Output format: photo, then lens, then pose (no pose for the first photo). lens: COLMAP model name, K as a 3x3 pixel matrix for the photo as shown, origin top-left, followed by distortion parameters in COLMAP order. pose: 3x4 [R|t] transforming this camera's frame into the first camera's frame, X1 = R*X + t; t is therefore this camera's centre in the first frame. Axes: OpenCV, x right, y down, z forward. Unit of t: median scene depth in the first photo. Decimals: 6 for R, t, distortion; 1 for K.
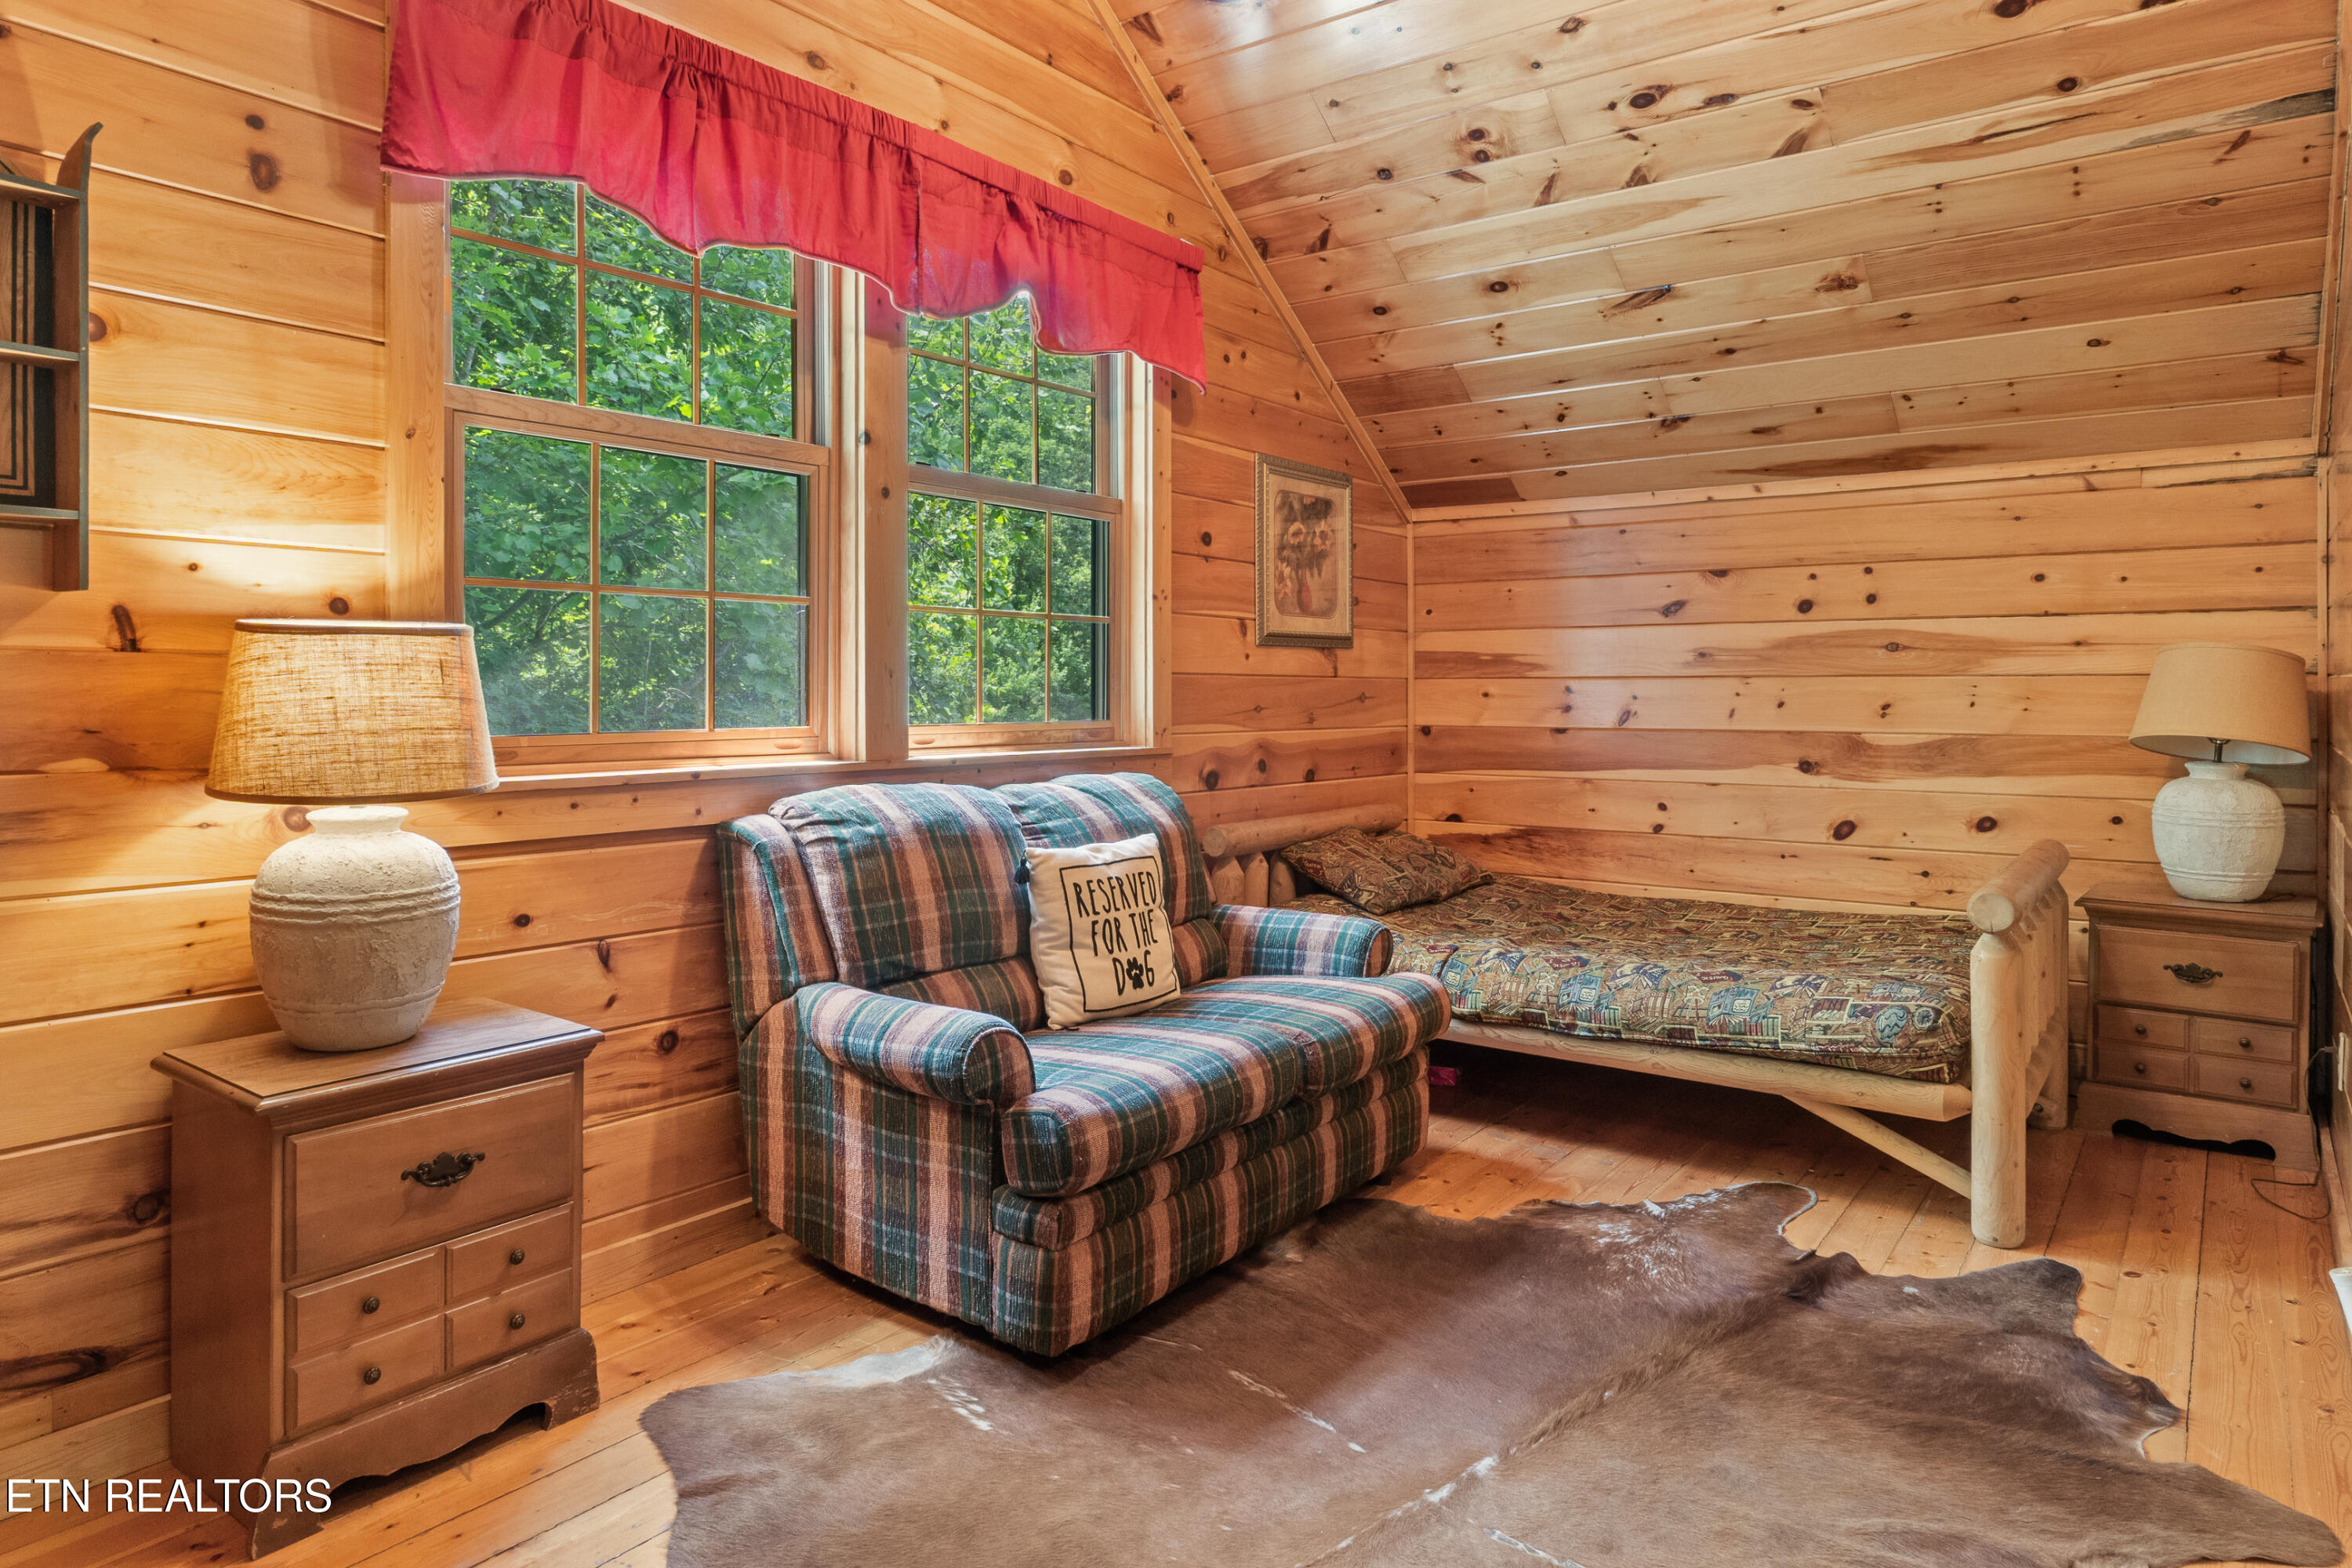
lens RADIAL K [[1436.6, 0, 1160.3], [0, 1436.6, 699.6], [0, 0, 1]] dist [0.002777, -0.001068]
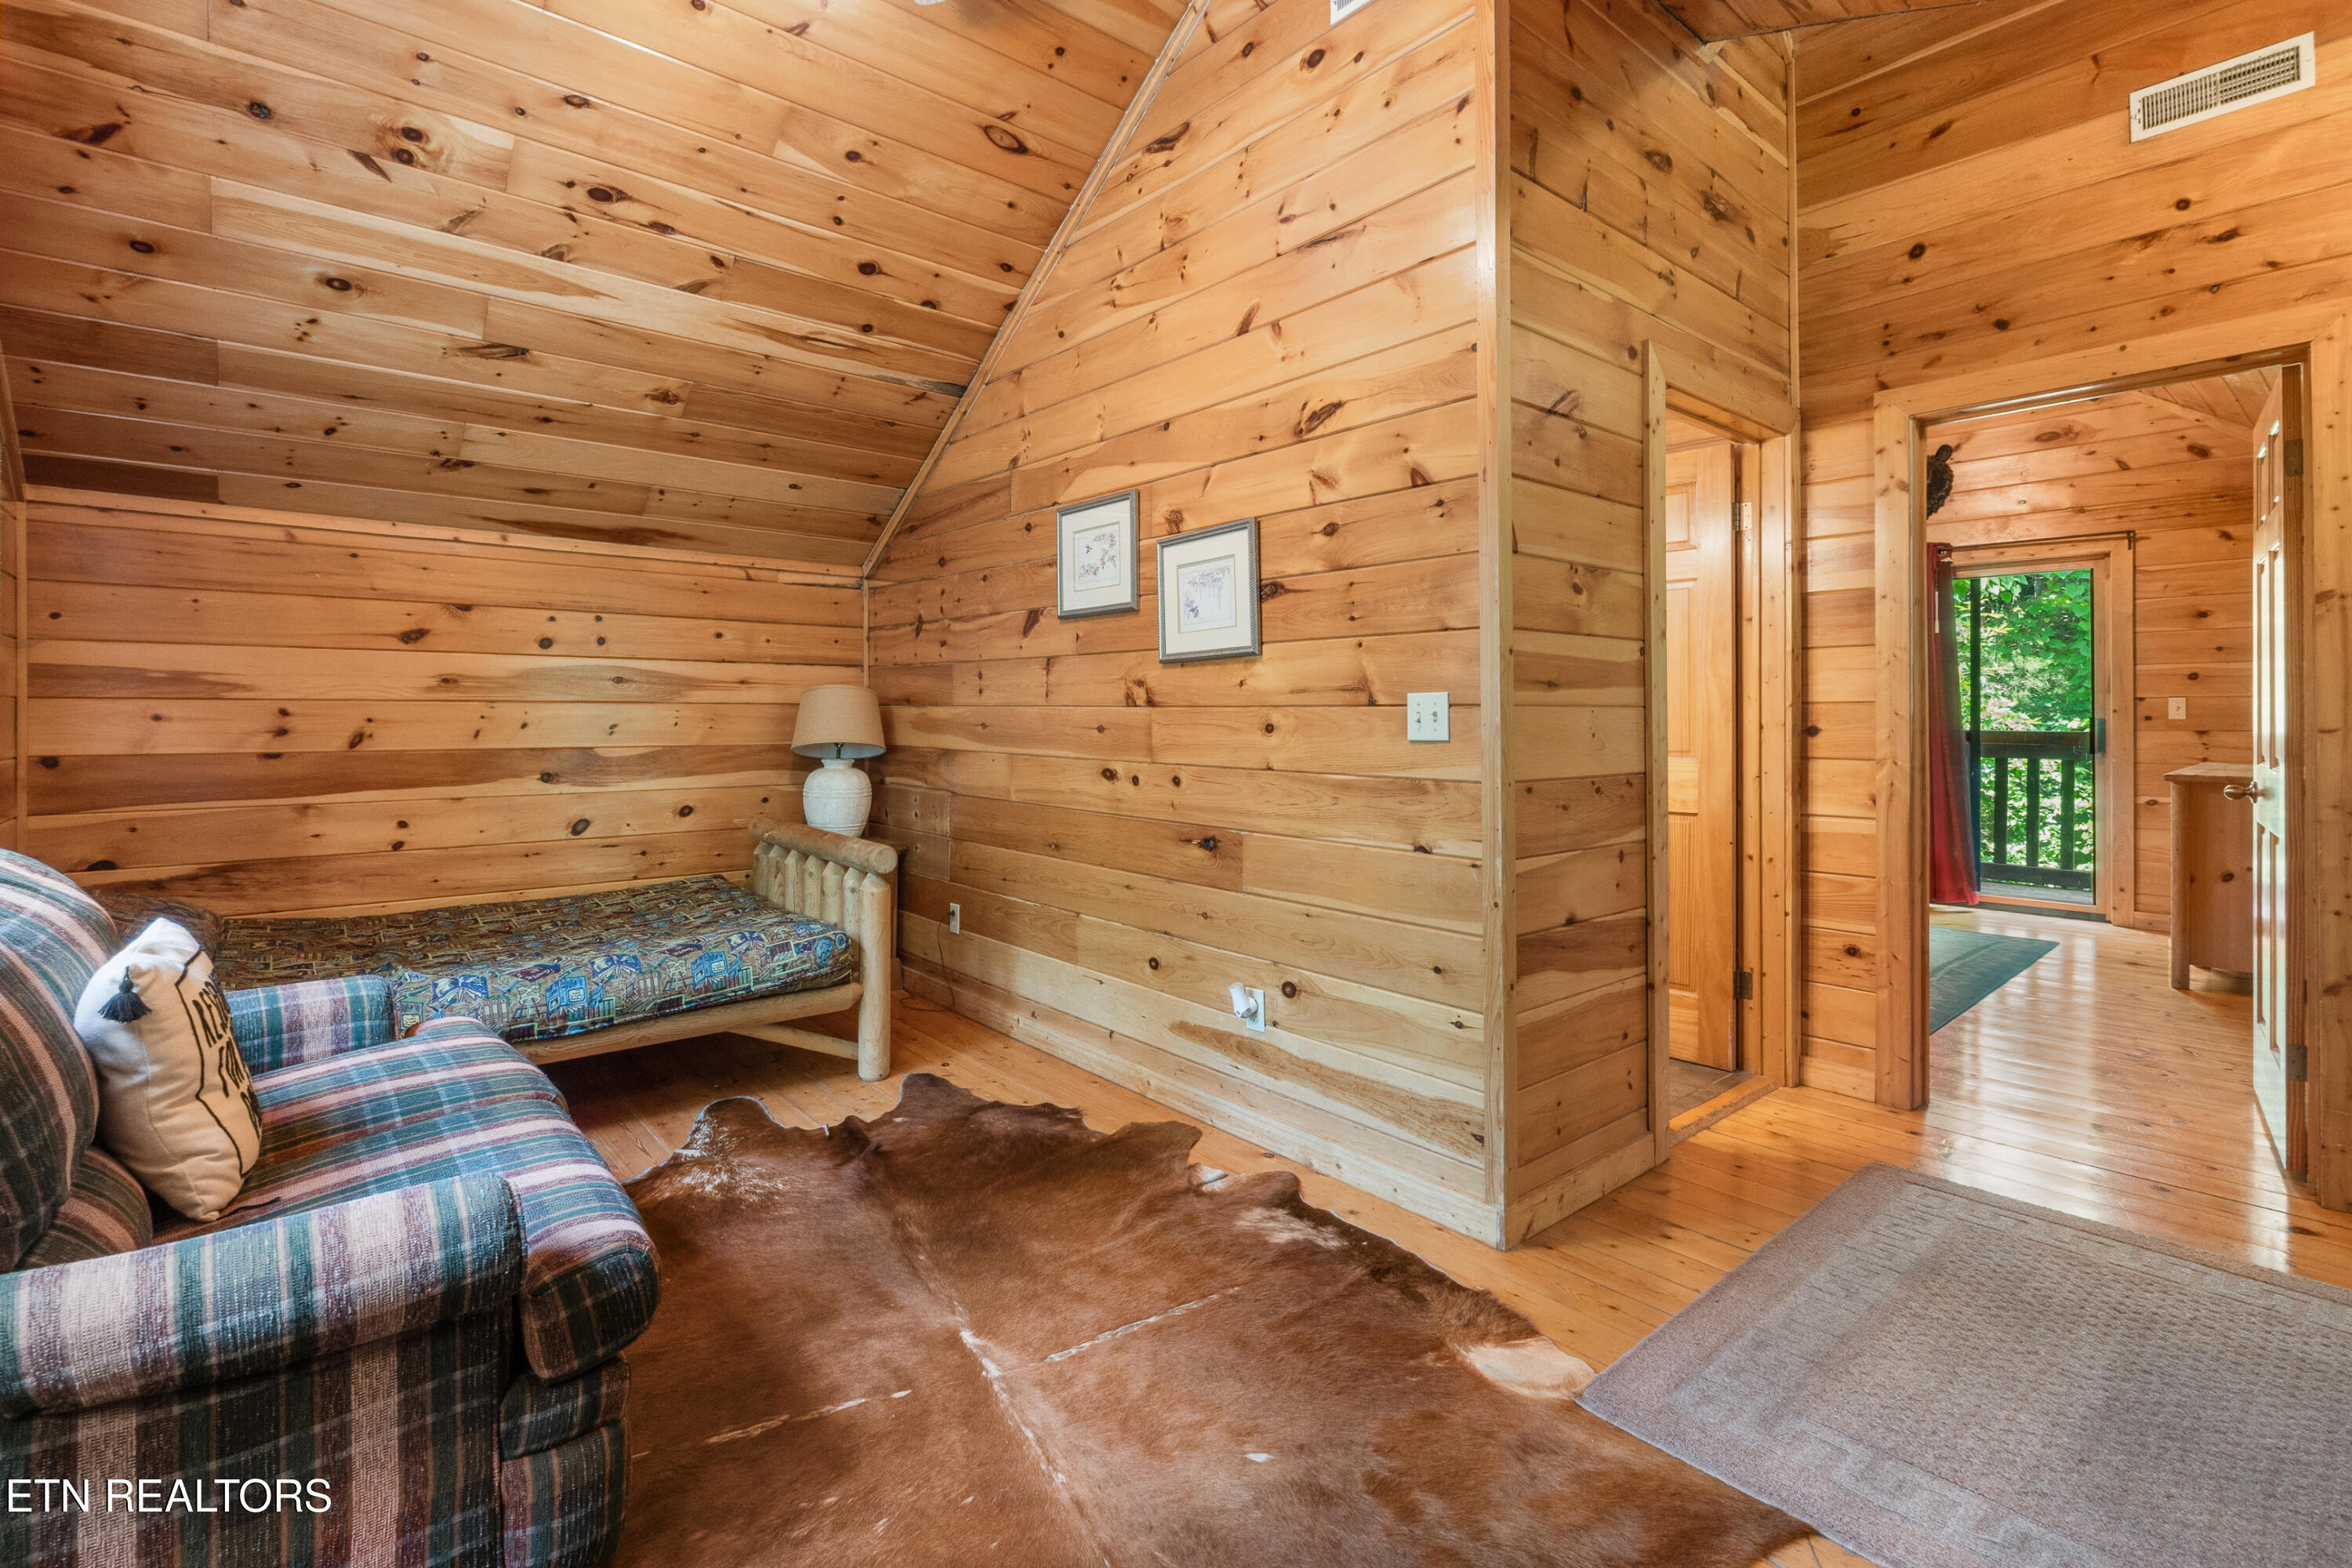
lens RADIAL K [[1076.0, 0, 1179.4], [0, 1076.0, 710.2], [0, 0, 1]] dist [-0.007741, -0.000078]
pose [[0.212233, 0.002902, 0.977215, -0.416268], [0.002780, 0.999990, -0.003574, -0.006180], [-0.977215, 0.003475, 0.212223, 0.398367]]
